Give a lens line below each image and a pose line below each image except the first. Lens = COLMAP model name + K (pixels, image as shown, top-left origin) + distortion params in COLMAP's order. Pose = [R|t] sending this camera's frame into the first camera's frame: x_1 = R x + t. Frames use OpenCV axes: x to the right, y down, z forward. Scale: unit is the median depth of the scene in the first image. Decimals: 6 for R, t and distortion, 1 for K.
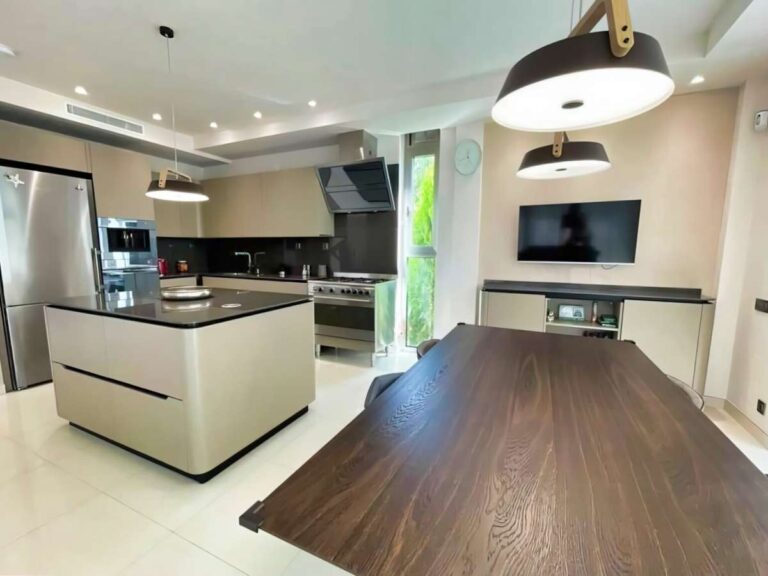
lens RADIAL K [[333.1, 0, 384.0], [0, 333.1, 288.0], [0, 0, 1]] dist [-0.001392, -0.000045]
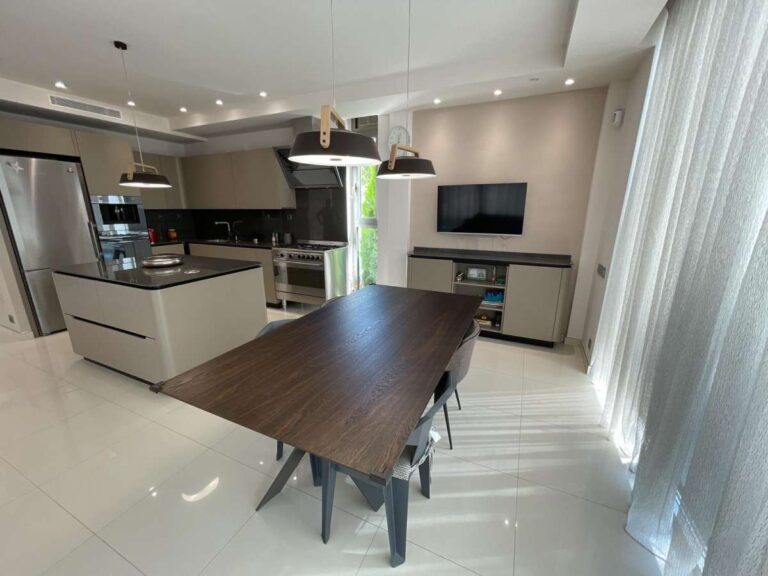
lens RADIAL K [[312.1, 0, 384.0], [0, 312.1, 288.0], [0, 0, 1]] dist [-0.001427, -0.000198]
pose [[0.999989, -0.004468, 0.001424, 0.190788], [0.004242, 0.991279, 0.131713, -0.027081], [-0.002000, -0.131705, 0.991287, -0.153819]]
